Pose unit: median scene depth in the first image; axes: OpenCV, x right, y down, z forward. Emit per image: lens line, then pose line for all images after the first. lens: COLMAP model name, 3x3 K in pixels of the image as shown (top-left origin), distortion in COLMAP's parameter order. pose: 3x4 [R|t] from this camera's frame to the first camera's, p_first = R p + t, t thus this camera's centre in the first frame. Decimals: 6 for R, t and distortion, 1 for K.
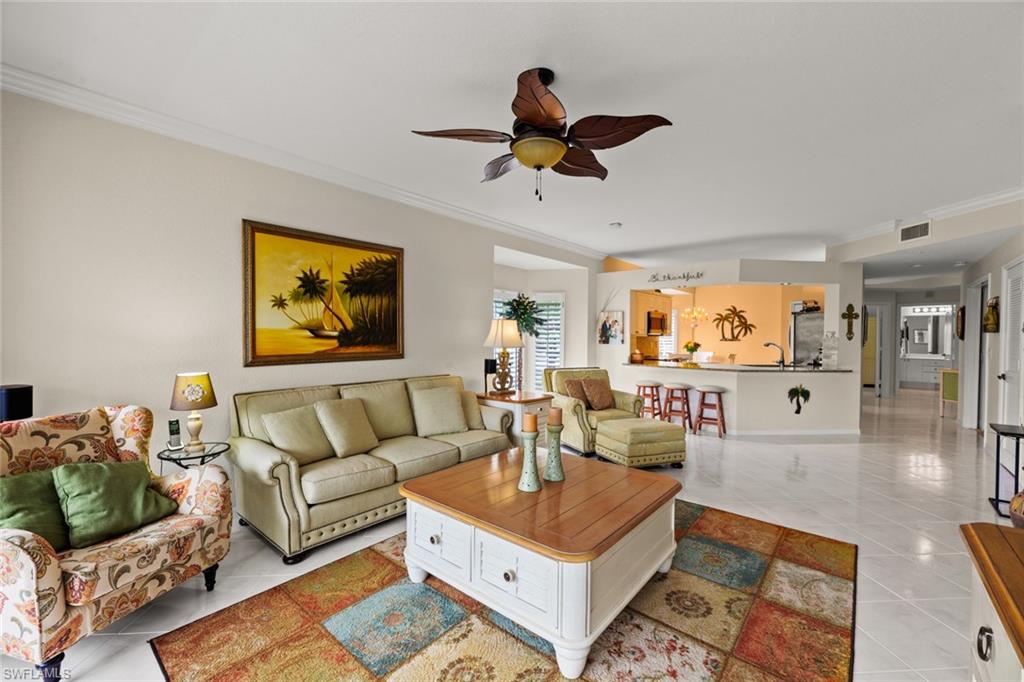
lens RADIAL K [[414.7, 0, 513.3], [0, 414.7, 346.0], [0, 0, 1]] dist [-0.001949, -0.000057]
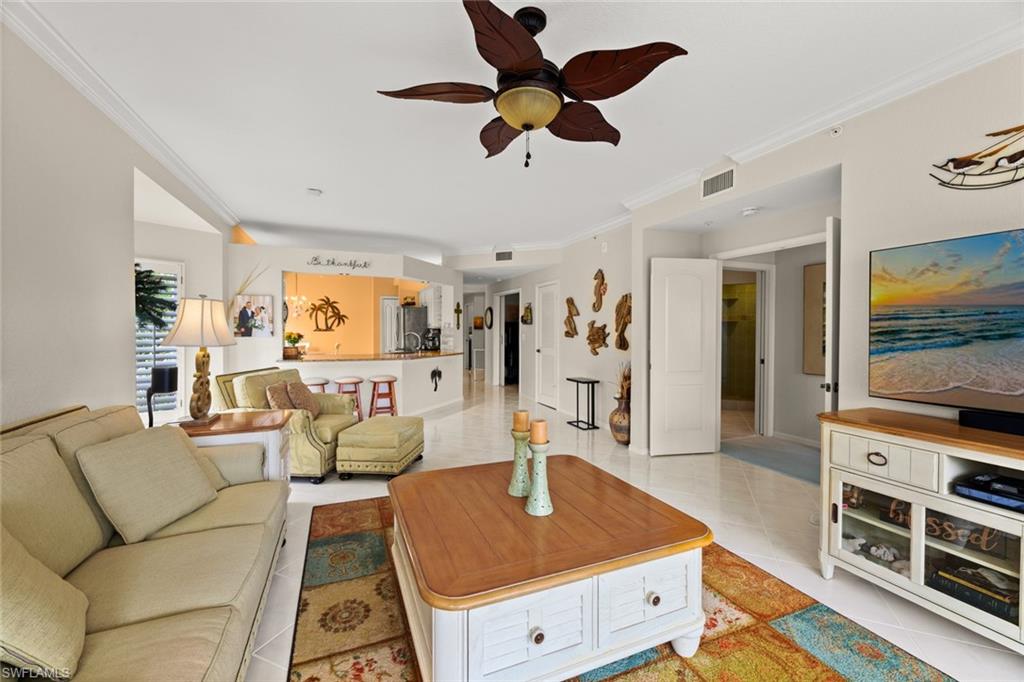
lens RADIAL K [[417.5, 0, 511.2], [0, 417.5, 323.9], [0, 0, 1]] dist [0.033159, 0.000096]
pose [[0.458283, 0.004749, 0.888793, -0.360853], [0.020872, 0.999652, -0.016103, -0.009079], [-0.888561, 0.025931, 0.458025, 0.306044]]
